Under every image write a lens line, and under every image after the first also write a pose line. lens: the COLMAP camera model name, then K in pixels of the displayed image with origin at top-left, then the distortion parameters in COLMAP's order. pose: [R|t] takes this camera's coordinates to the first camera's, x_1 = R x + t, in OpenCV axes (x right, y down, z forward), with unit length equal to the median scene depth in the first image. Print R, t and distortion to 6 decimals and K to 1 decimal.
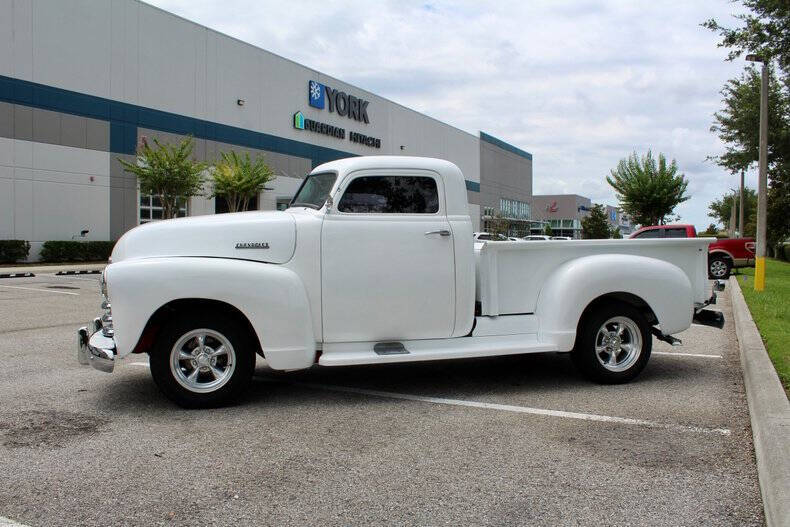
lens RADIAL K [[659.3, 0, 395.0], [0, 659.3, 263.5], [0, 0, 1]] dist [-0.168010, 0.154286]
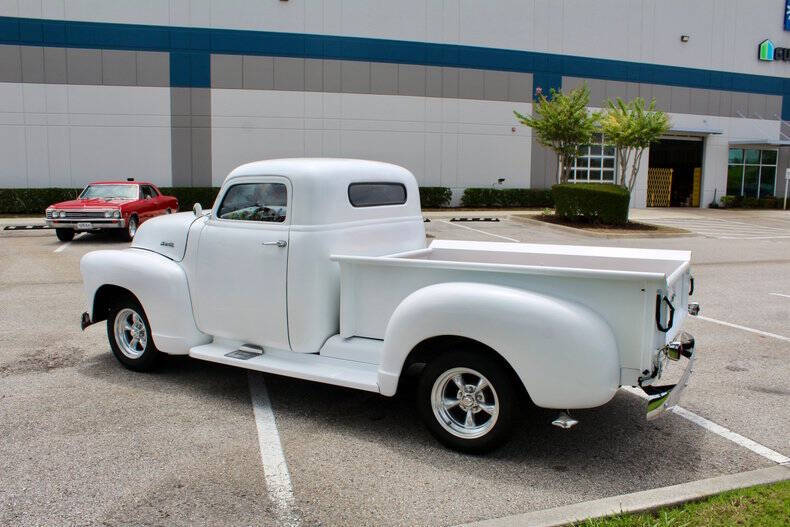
lens RADIAL K [[659.3, 0, 395.0], [0, 659.3, 263.5], [0, 0, 1]] dist [-0.168010, 0.154286]
pose [[0.716378, 0.098498, -0.690725, 0.168196], [-0.031938, 0.993577, 0.108561, -0.025038], [0.696981, -0.055710, 0.714922, 0.084761]]
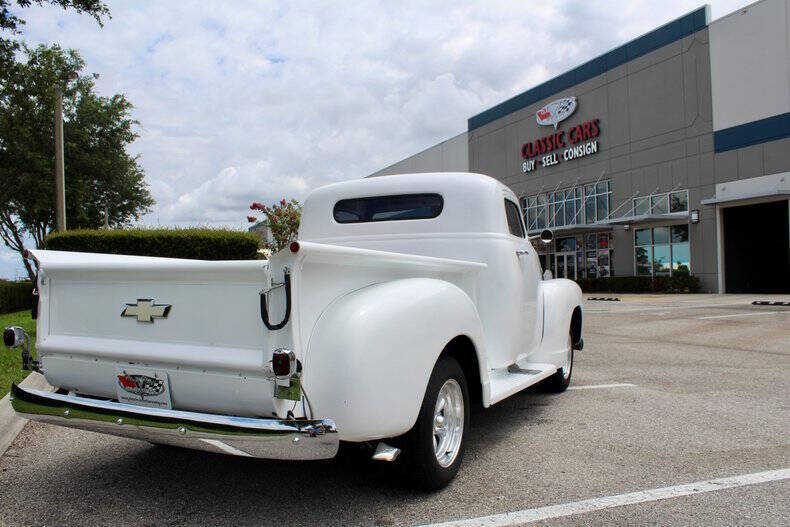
lens RADIAL K [[659.3, 0, 395.0], [0, 659.3, 263.5], [0, 0, 1]] dist [-0.168010, 0.154286]
pose [[-0.658418, -0.012646, -0.752546, 0.159877], [-0.012317, 0.999906, -0.006027, -0.006737], [0.752551, 0.005301, -0.658512, 0.363812]]
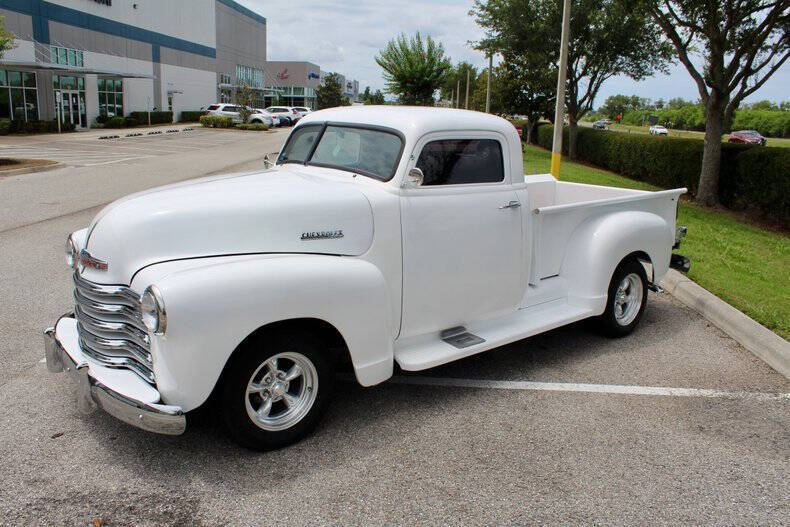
lens RADIAL K [[659.3, 0, 395.0], [0, 659.3, 263.5], [0, 0, 1]] dist [-0.168010, 0.154286]
pose [[0.911935, -0.071176, 0.404115, -0.086421], [-0.013067, 0.979304, 0.201971, -0.028831], [-0.410127, -0.189465, 0.892132, 0.049823]]
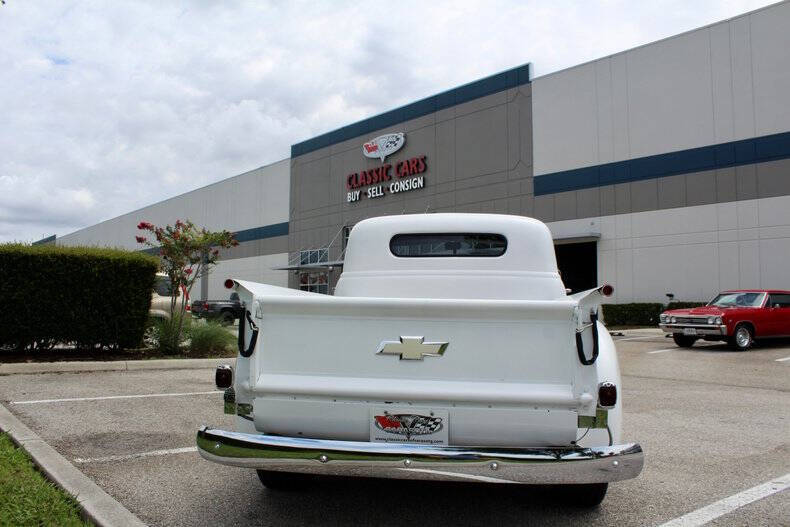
lens RADIAL K [[661.2, 0, 395.0], [0, 661.2, 263.5], [0, 0, 1]] dist [-0.179775, 0.217901]
pose [[-0.387048, -0.062619, -0.919931, 0.209394], [-0.035172, 0.997968, -0.053132, -0.007059], [0.921388, 0.011791, -0.388464, 0.298475]]
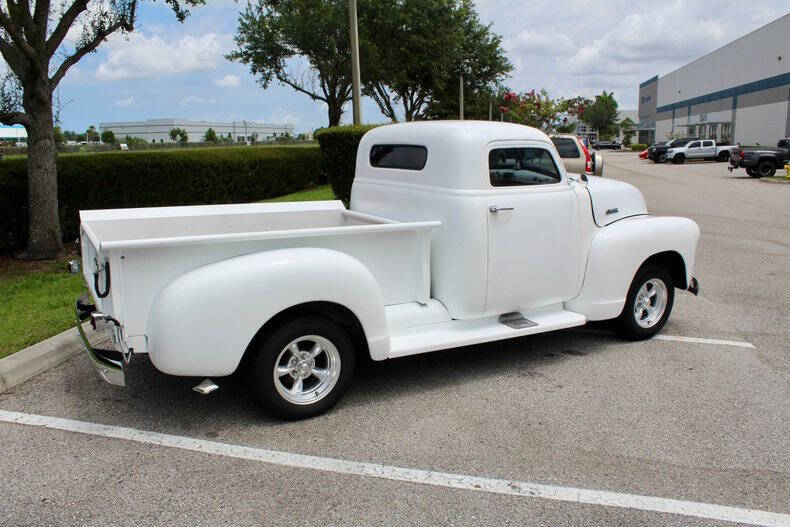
lens RADIAL K [[659.3, 0, 395.0], [0, 659.3, 263.5], [0, 0, 1]] dist [-0.168010, 0.154286]
pose [[-0.966661, 0.050352, -0.251060, 0.070494], [-0.006153, 0.975624, 0.219361, -0.036847], [0.255986, 0.213593, -0.942788, 0.437736]]
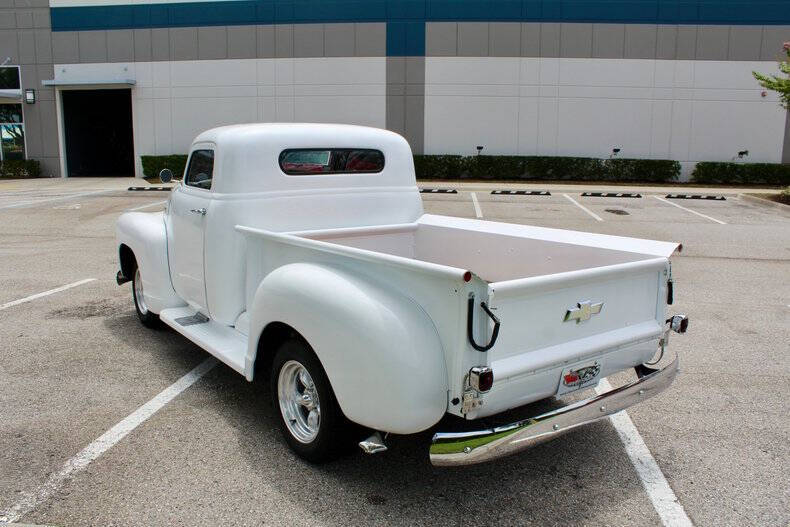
lens RADIAL K [[659.3, 0, 395.0], [0, 659.3, 263.5], [0, 0, 1]] dist [-0.168010, 0.154286]
pose [[0.381725, 0.169919, -0.908523, 0.202989], [-0.038828, 0.985036, 0.167916, -0.027597], [0.923460, -0.028822, 0.382610, 0.176031]]
